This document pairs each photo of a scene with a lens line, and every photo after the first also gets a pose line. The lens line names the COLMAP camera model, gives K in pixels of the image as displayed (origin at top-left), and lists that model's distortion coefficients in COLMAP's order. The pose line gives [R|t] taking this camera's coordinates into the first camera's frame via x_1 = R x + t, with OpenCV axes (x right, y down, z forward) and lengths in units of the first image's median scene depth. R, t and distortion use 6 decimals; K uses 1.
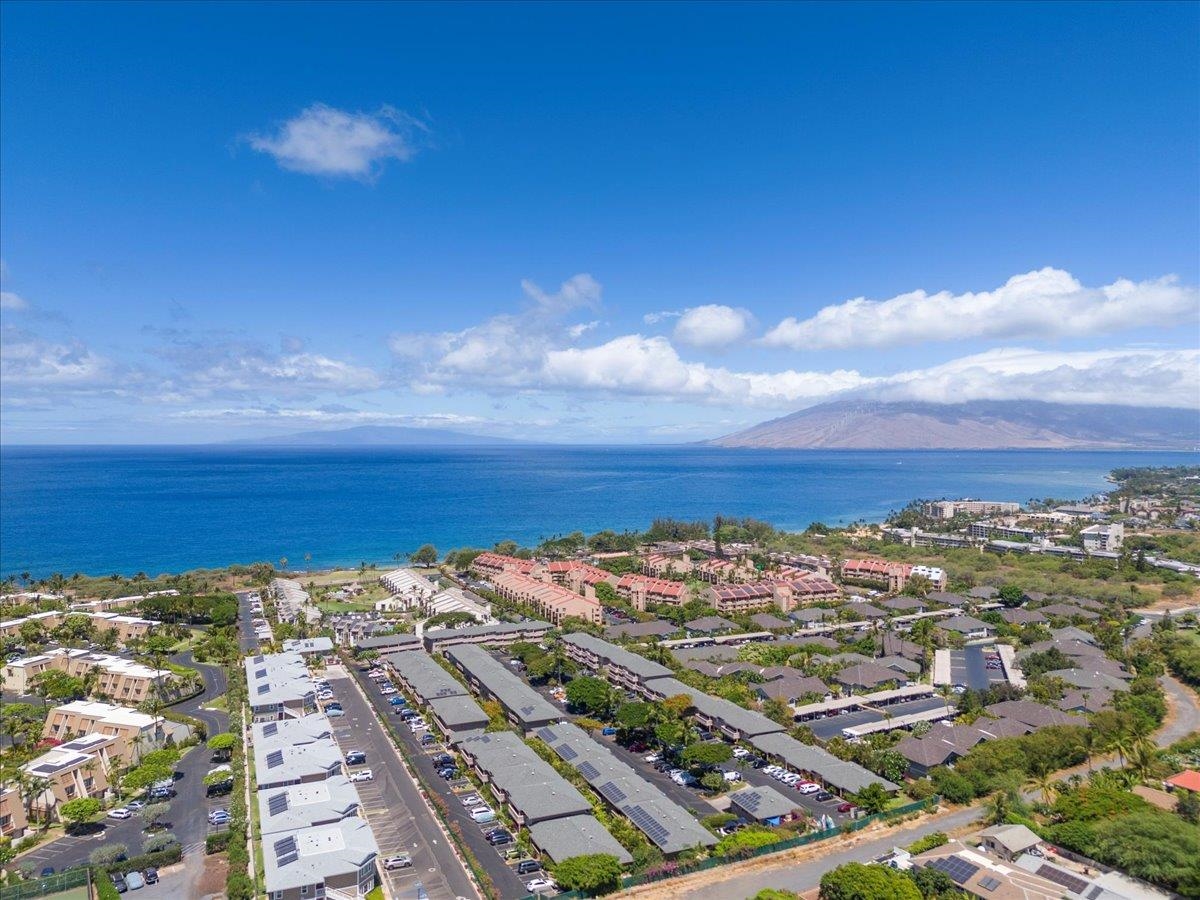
lens RADIAL K [[879.1, 0, 606.2], [0, 879.1, 446.4], [0, 0, 1]] dist [0.031839, -0.003989]
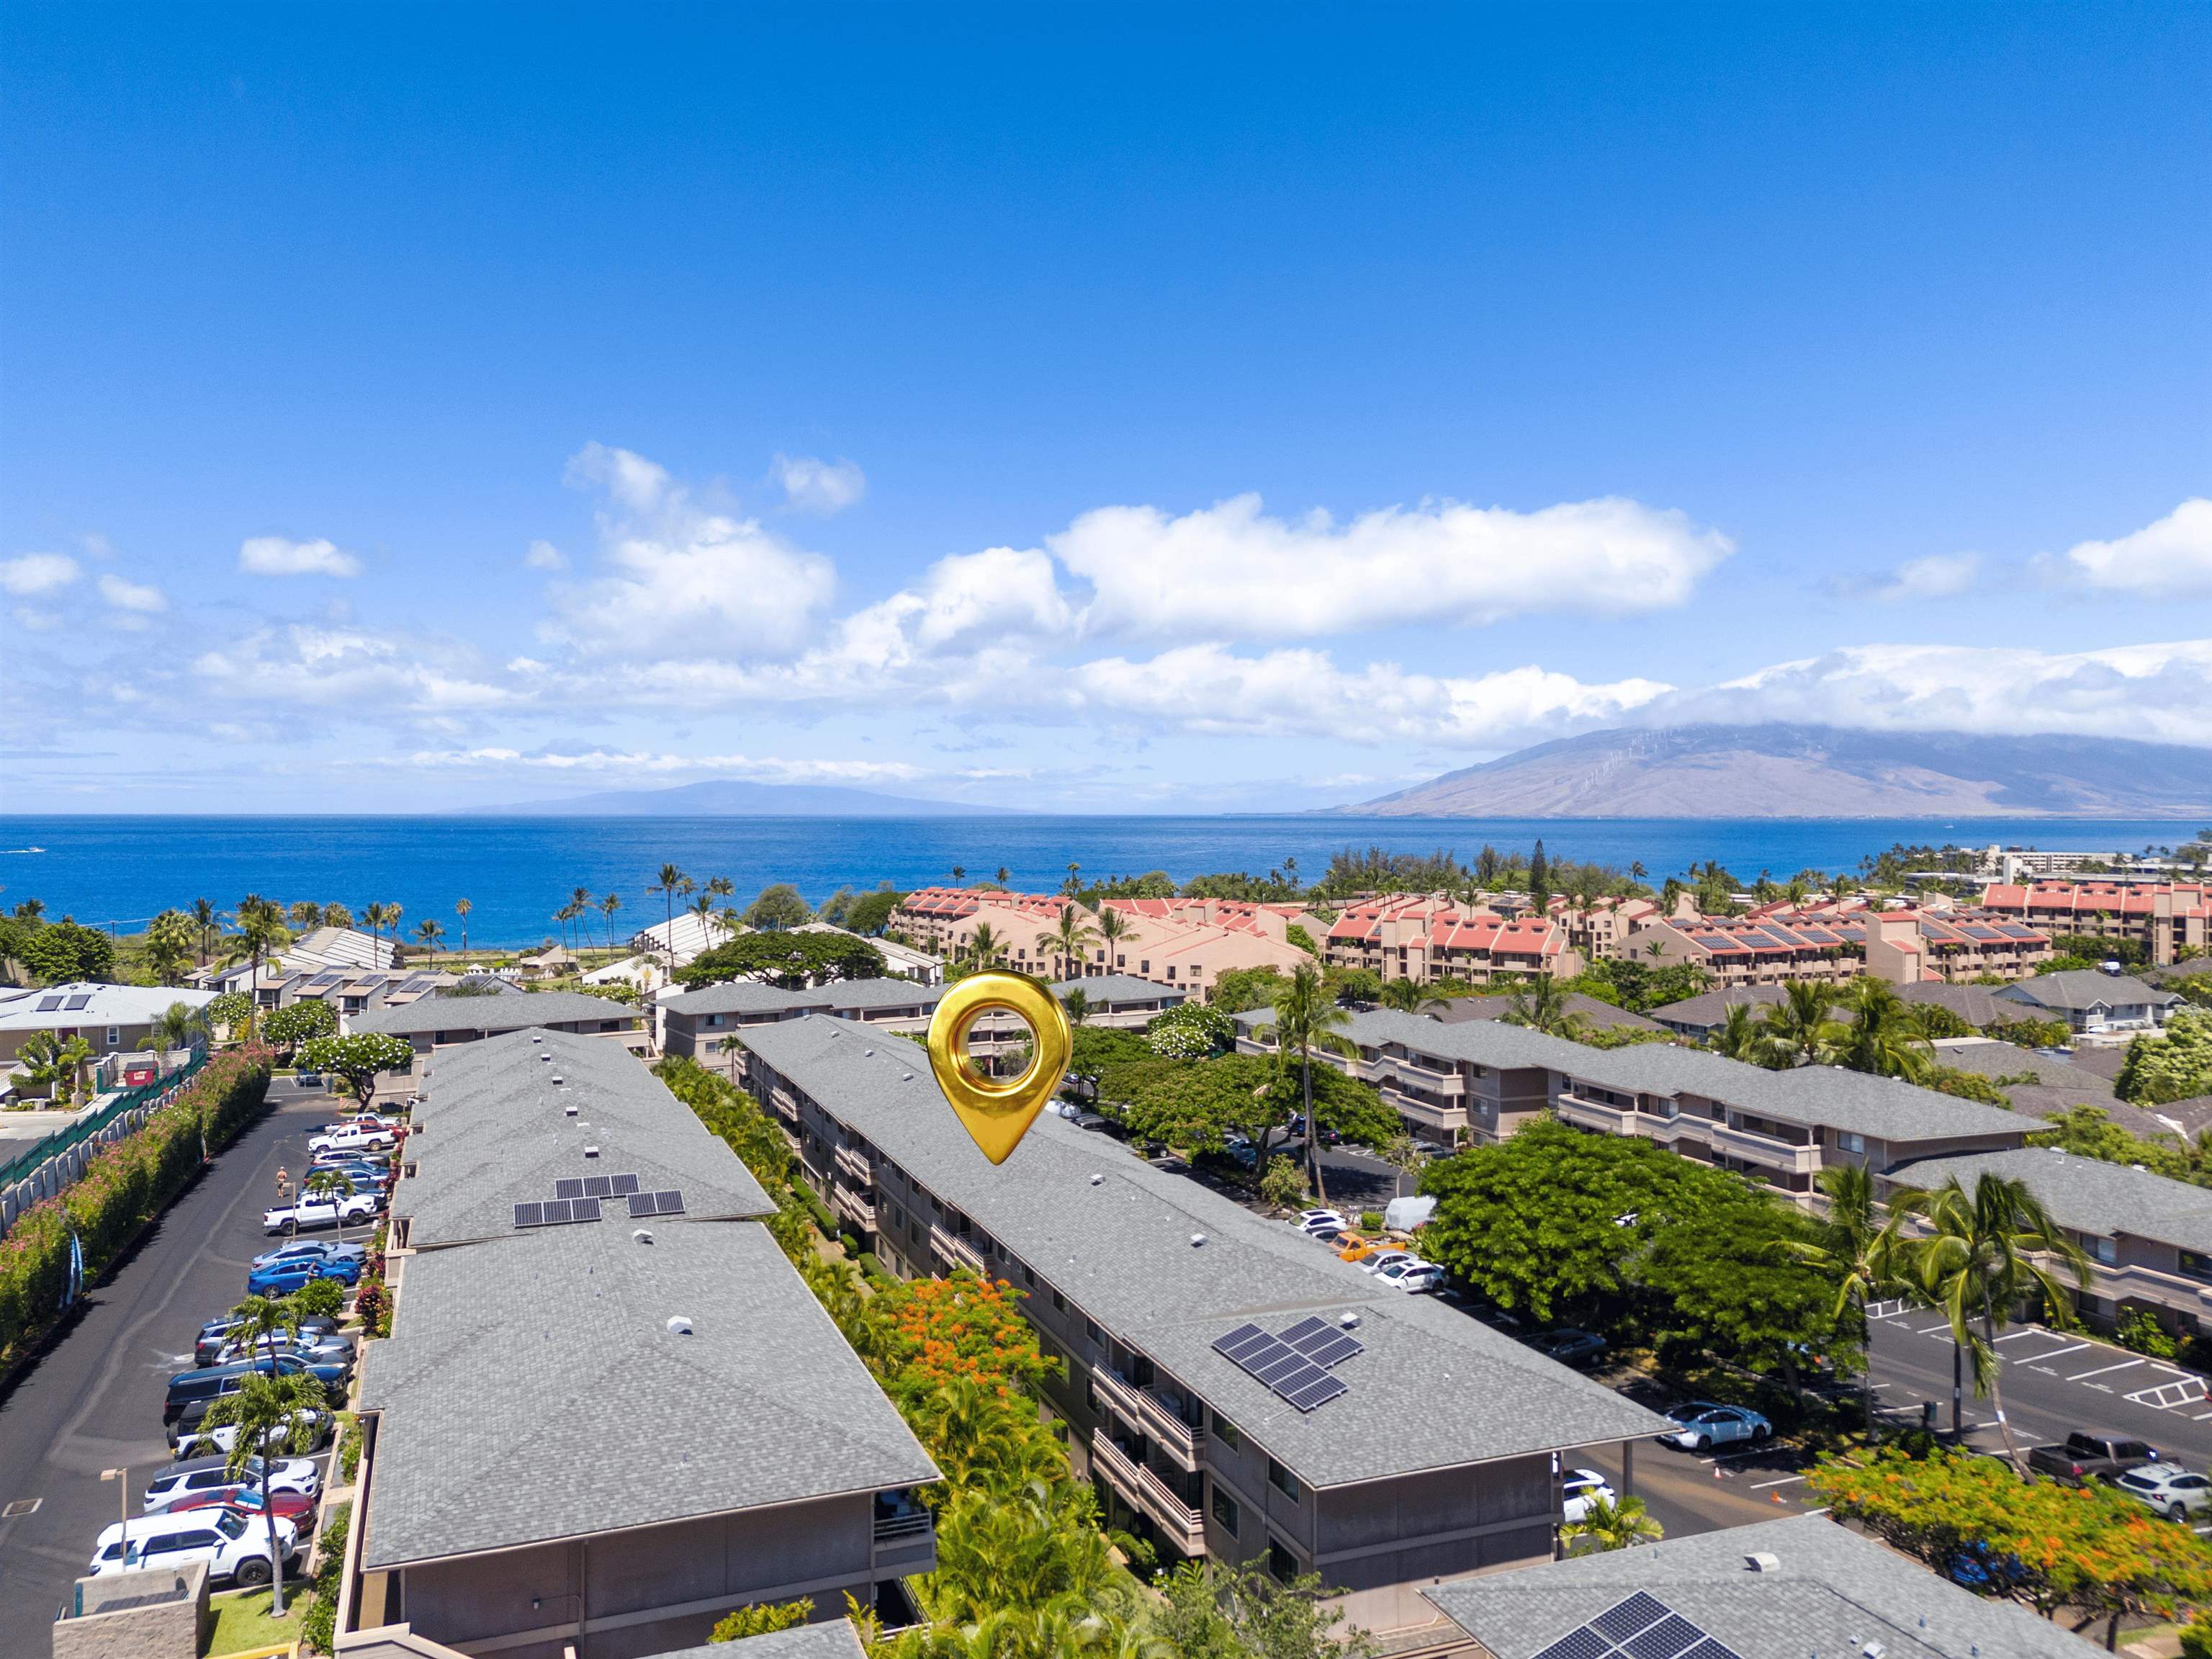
lens RADIAL K [[1620.4, 0, 1100.6], [0, 1620.4, 829.1], [0, 0, 1]] dist [0.031839, -0.003989]
pose [[0.999457, 0.000232, -0.032942, -0.057285], [-0.000109, 0.999993, 0.003732, 0.127111], [0.032943, -0.003726, 0.999450, 0.435524]]
